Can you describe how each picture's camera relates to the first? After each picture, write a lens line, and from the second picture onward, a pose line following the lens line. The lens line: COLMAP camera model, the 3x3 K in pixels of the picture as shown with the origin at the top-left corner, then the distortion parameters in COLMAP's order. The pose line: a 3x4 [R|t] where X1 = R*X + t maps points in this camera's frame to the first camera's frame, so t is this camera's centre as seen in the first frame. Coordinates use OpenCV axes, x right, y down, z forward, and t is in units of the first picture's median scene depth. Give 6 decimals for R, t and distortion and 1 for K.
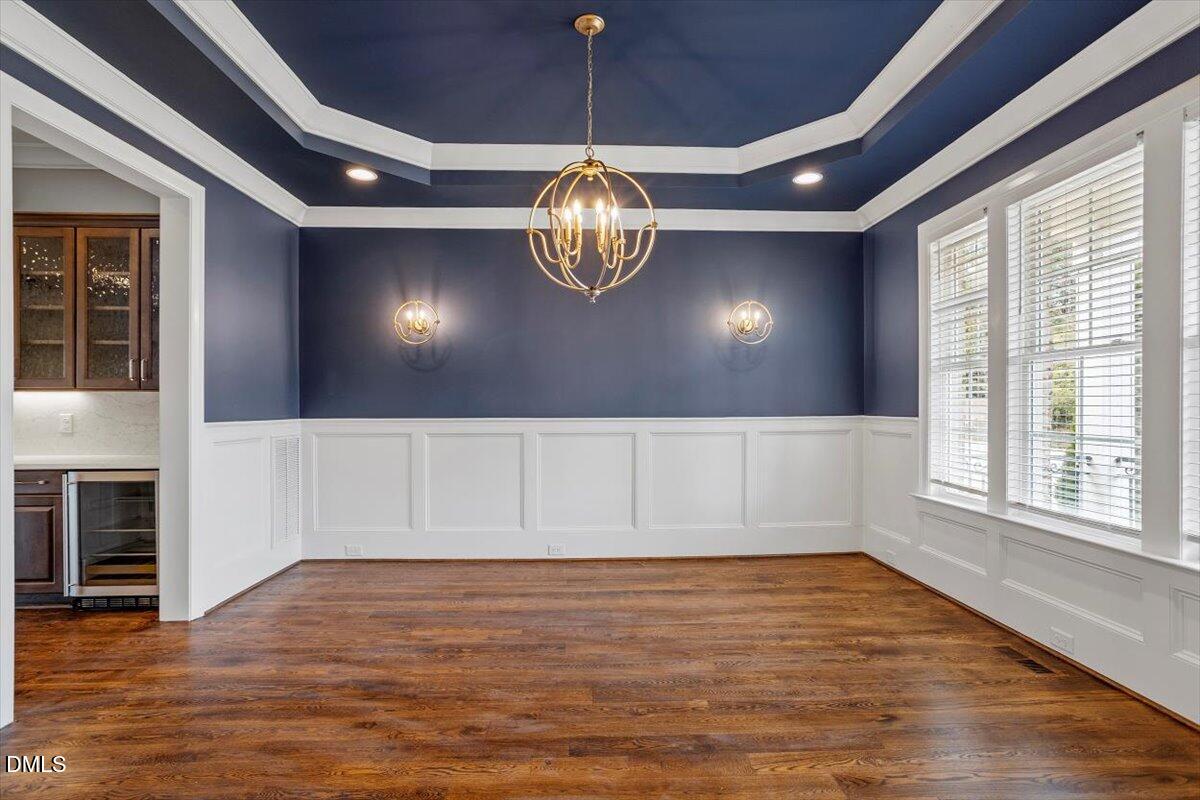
lens RADIAL K [[586.8, 0, 600.4], [0, 586.8, 406.8], [0, 0, 1]] dist [-0.030781, 0.017621]
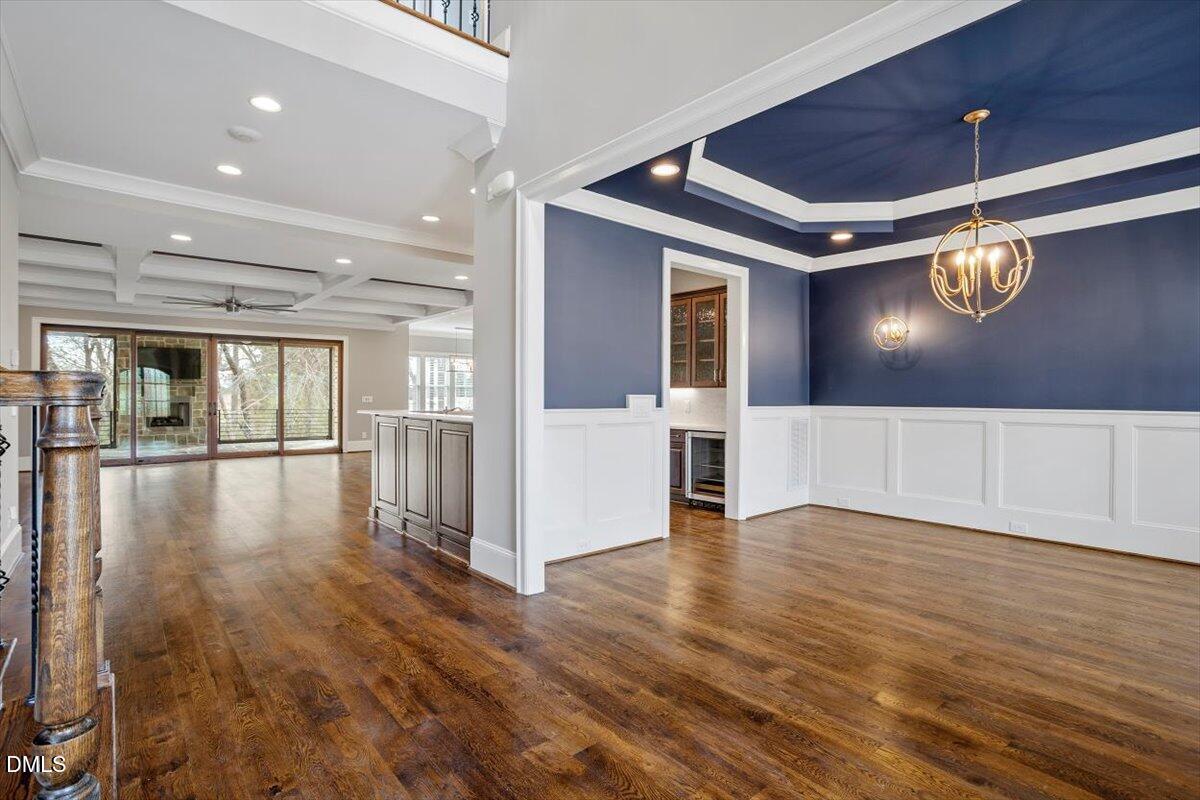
lens RADIAL K [[586.8, 0, 595.0], [0, 586.8, 398.0], [0, 0, 1]] dist [-0.030781, 0.017621]
pose [[0.619901, 0.006842, -0.784650, 0.382954], [-0.005520, 0.999975, 0.004358, -0.002729], [0.784661, 0.001629, 0.619923, -0.411868]]
